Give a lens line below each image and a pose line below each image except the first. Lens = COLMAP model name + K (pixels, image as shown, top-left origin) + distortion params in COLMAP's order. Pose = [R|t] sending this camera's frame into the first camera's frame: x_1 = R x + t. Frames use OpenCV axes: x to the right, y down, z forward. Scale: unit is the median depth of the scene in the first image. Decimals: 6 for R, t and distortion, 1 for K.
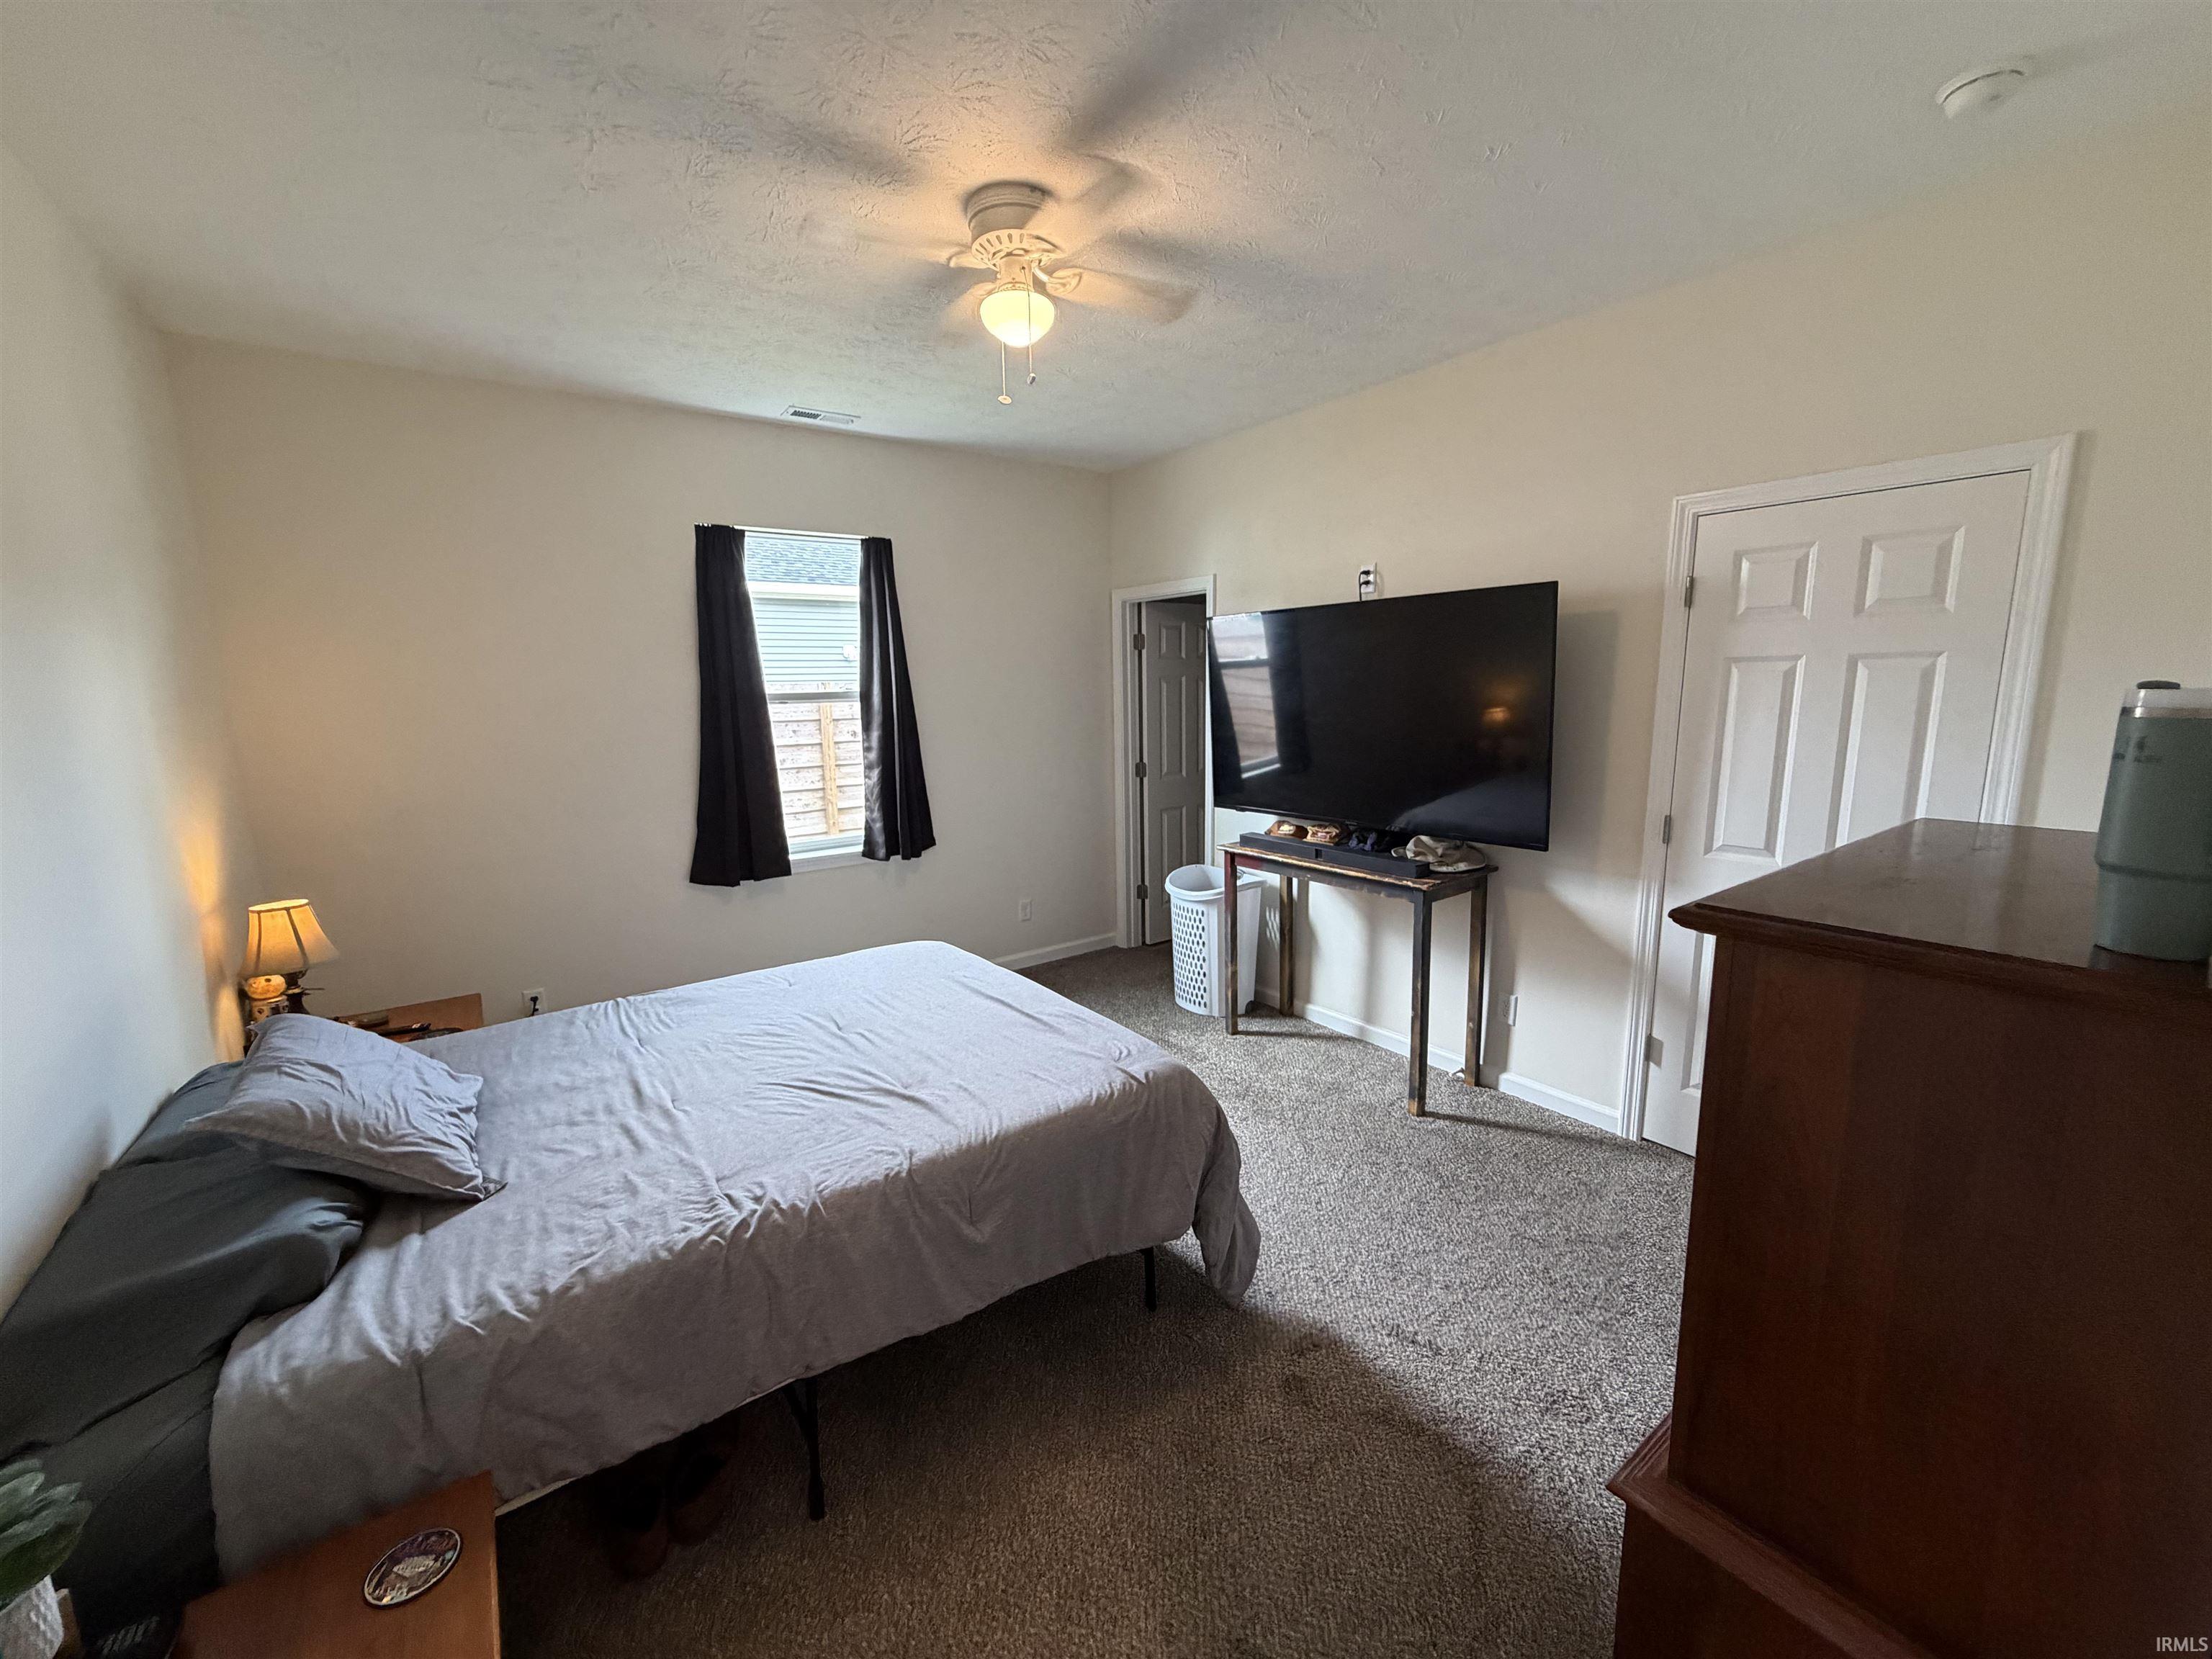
lens RADIAL K [[883.8, 0, 1090.6], [0, 883.8, 828.7], [0, 0, 1]] dist [0.001867, -0.000265]
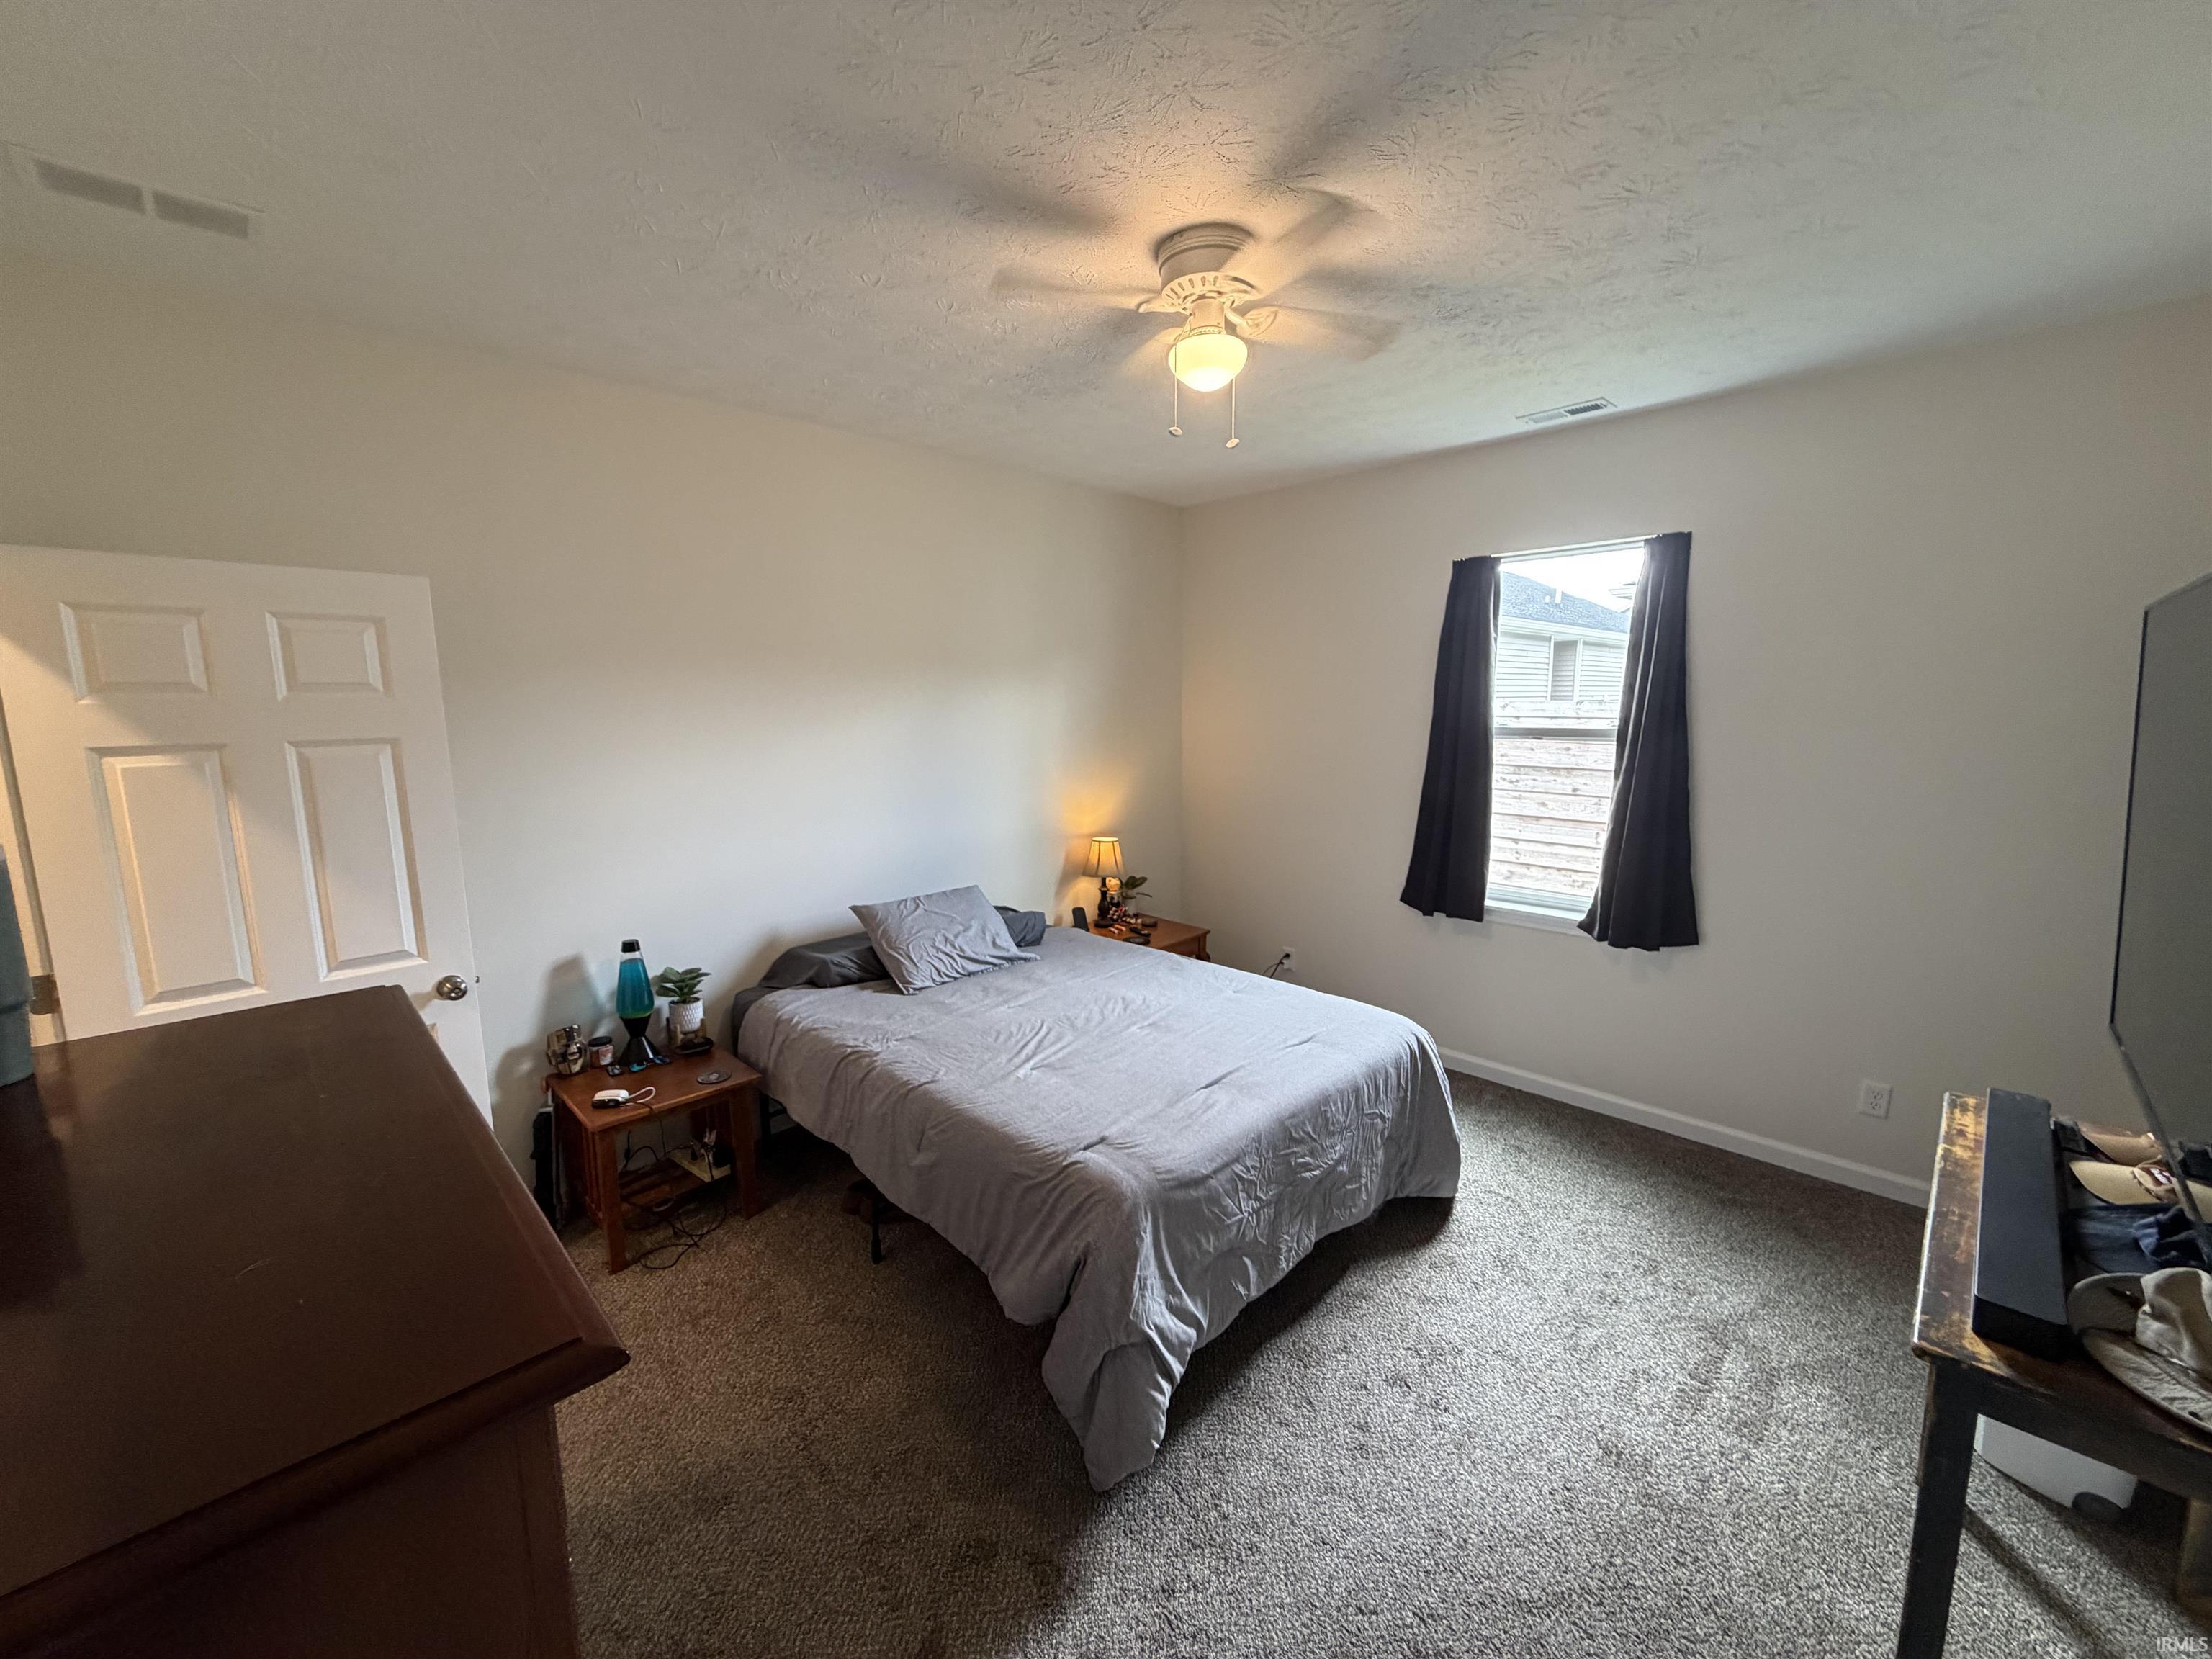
lens RADIAL K [[883.8, 0, 1093.2], [0, 883.8, 826.0], [0, 0, 1]] dist [0.001867, -0.000265]
pose [[0.164636, 0.161837, -0.972987, 0.505381], [-0.161426, 0.977568, 0.135284, -0.110898], [0.973055, 0.134793, 0.187068, 0.429442]]
